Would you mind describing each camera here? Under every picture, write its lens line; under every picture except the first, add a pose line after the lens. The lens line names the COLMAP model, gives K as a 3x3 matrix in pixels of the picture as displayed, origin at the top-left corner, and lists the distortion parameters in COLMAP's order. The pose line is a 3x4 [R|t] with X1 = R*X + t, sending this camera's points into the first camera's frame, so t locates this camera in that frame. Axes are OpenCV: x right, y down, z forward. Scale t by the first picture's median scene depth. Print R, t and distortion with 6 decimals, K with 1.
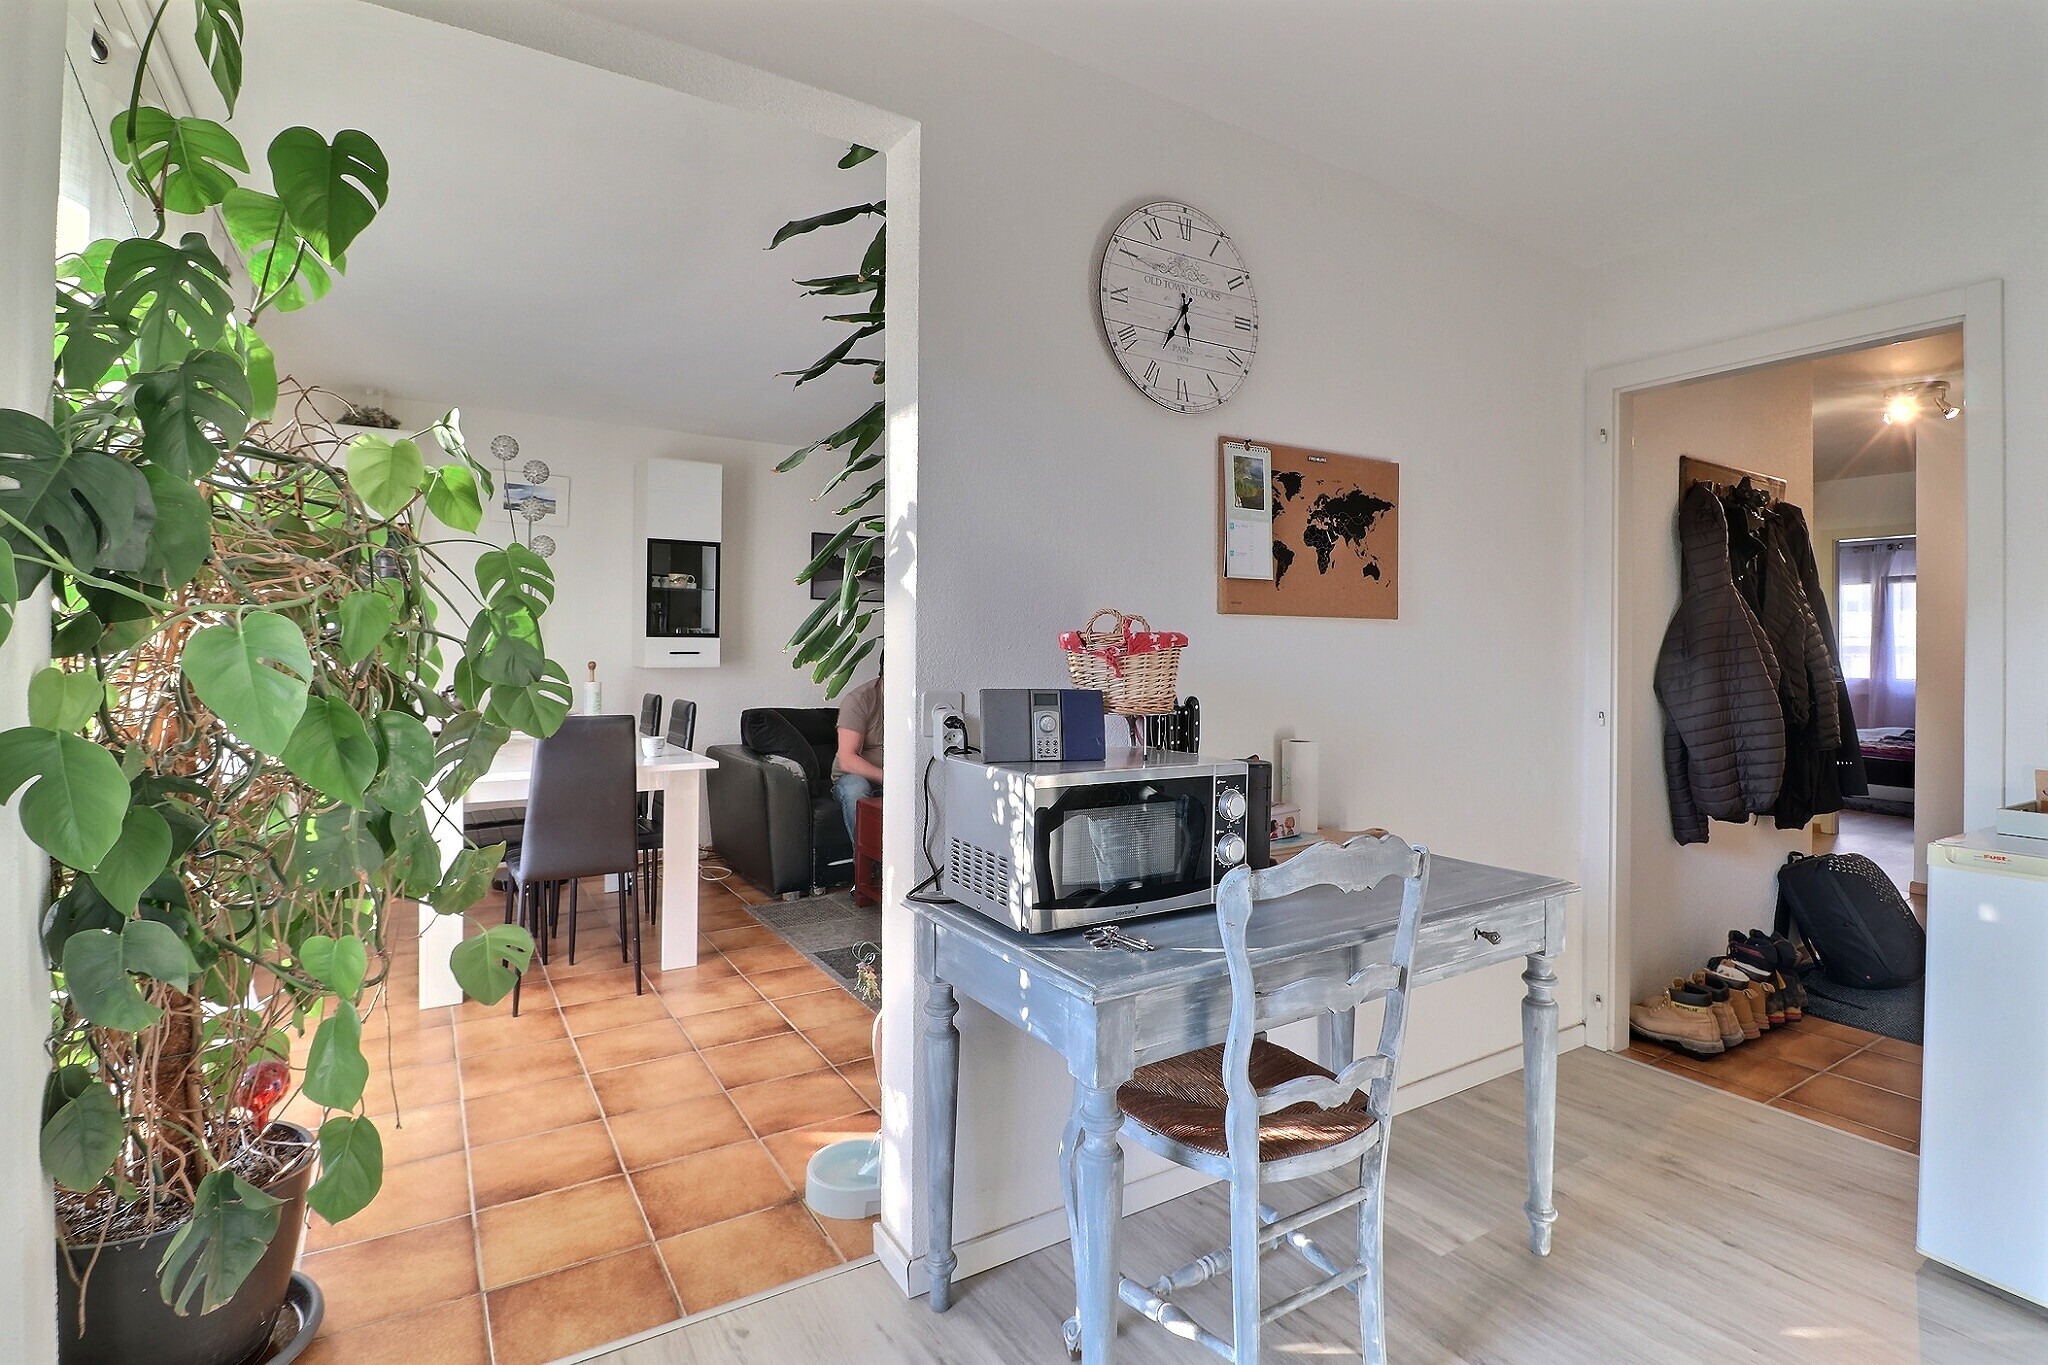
lens RADIAL K [[972.6, 0, 1024.6], [0, 972.6, 647.3], [0, 0, 1]] dist [0.000882, -0.008567]
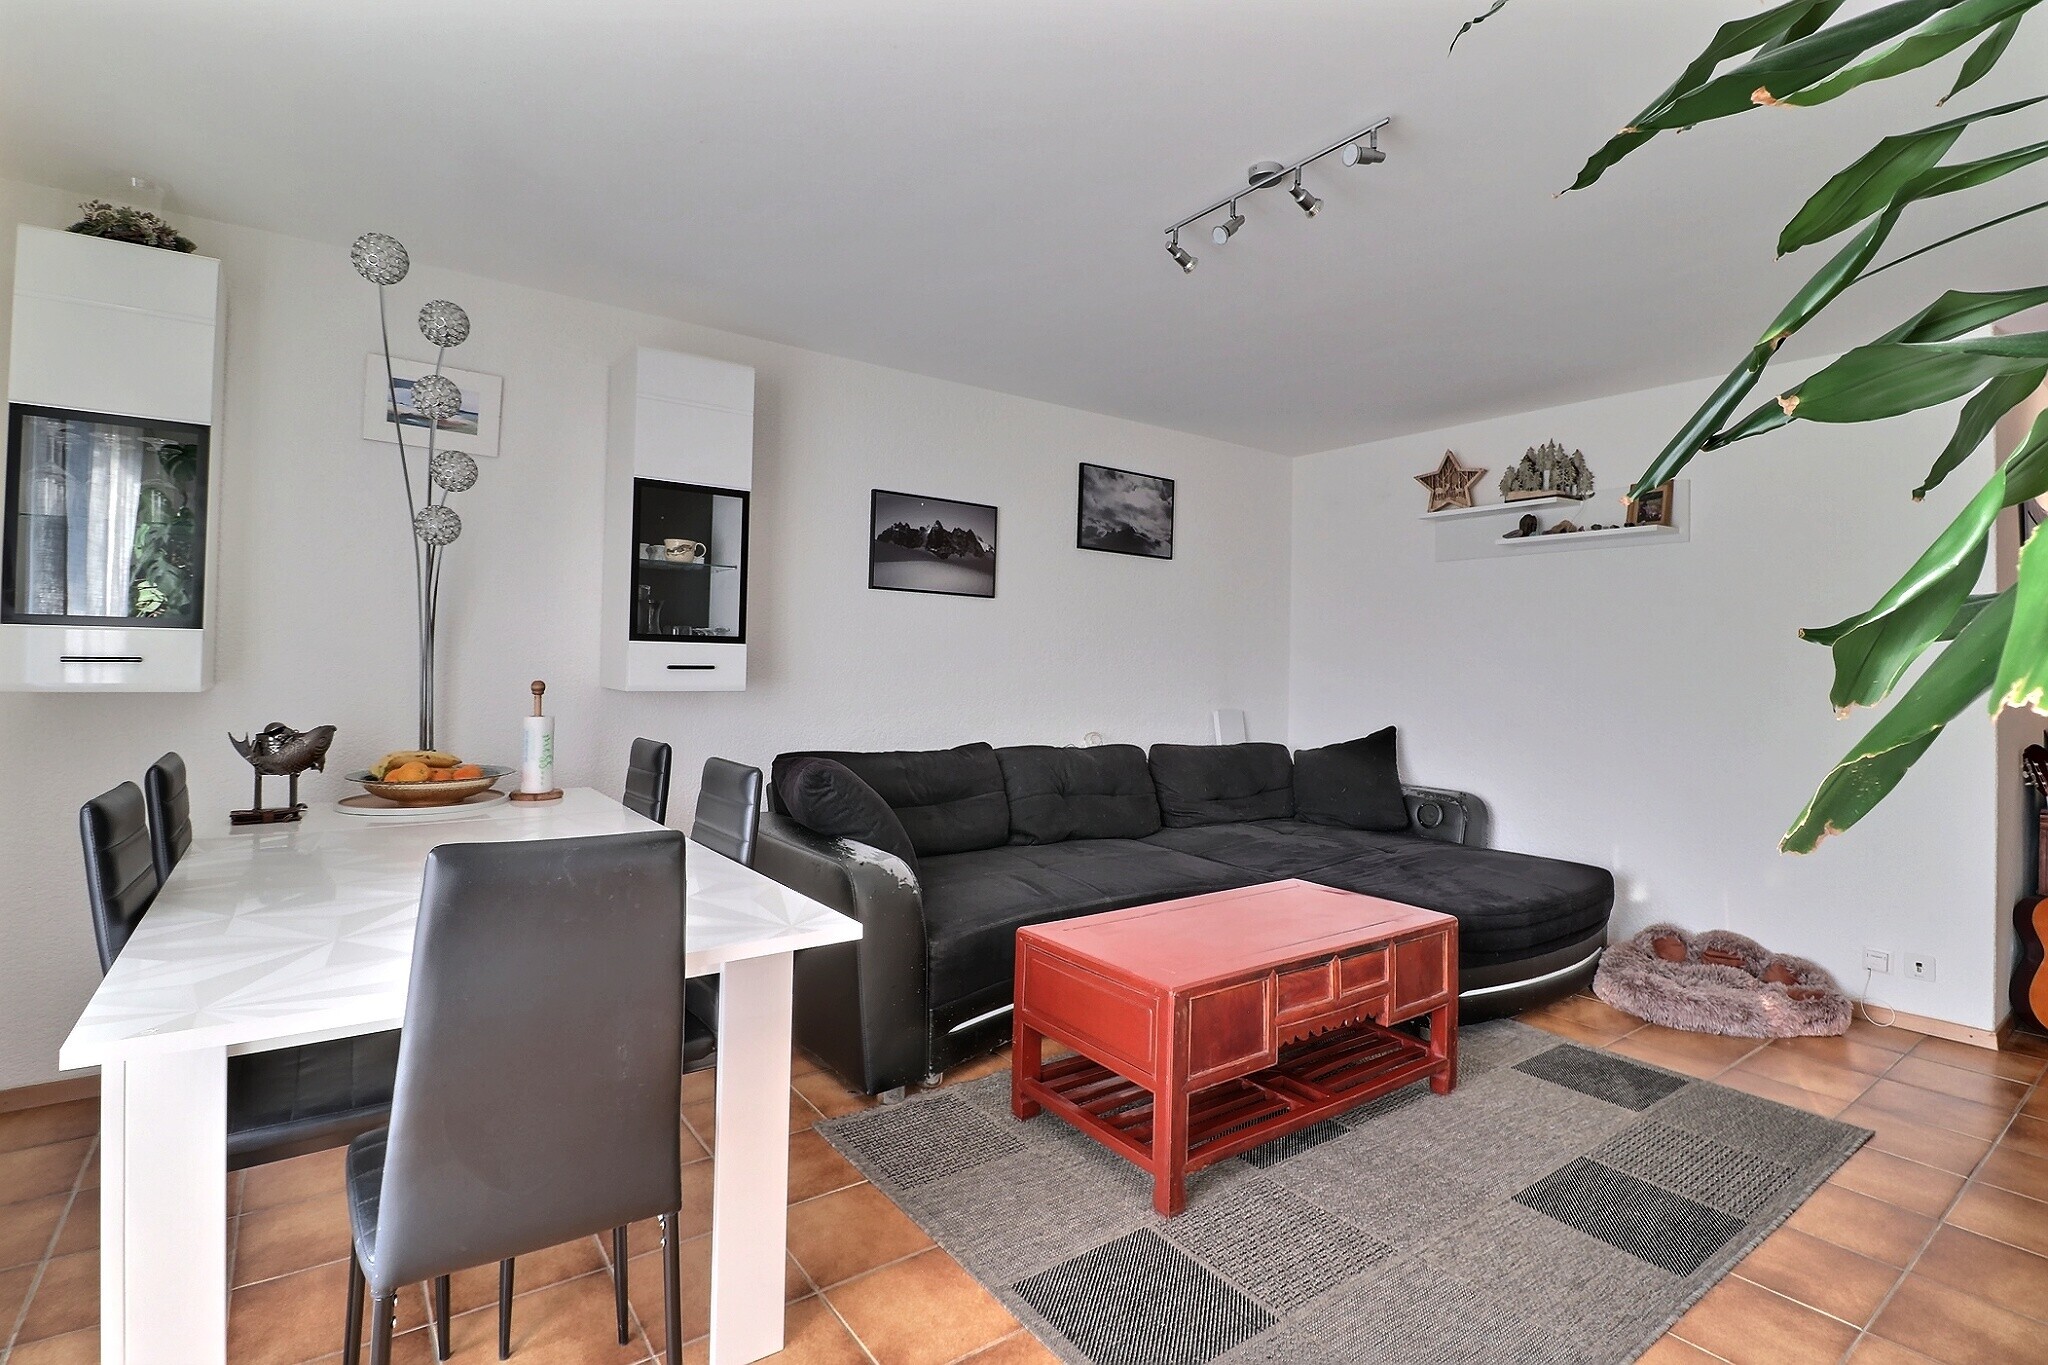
lens RADIAL K [[972.6, 0, 1024.6], [0, 972.6, 647.3], [0, 0, 1]] dist [0.000882, -0.008567]
pose [[0.997245, 0.013514, 0.072931, -0.182979], [-0.012582, 0.999833, -0.013222, -0.001496], [-0.073097, 0.012268, 0.997249, 0.369558]]
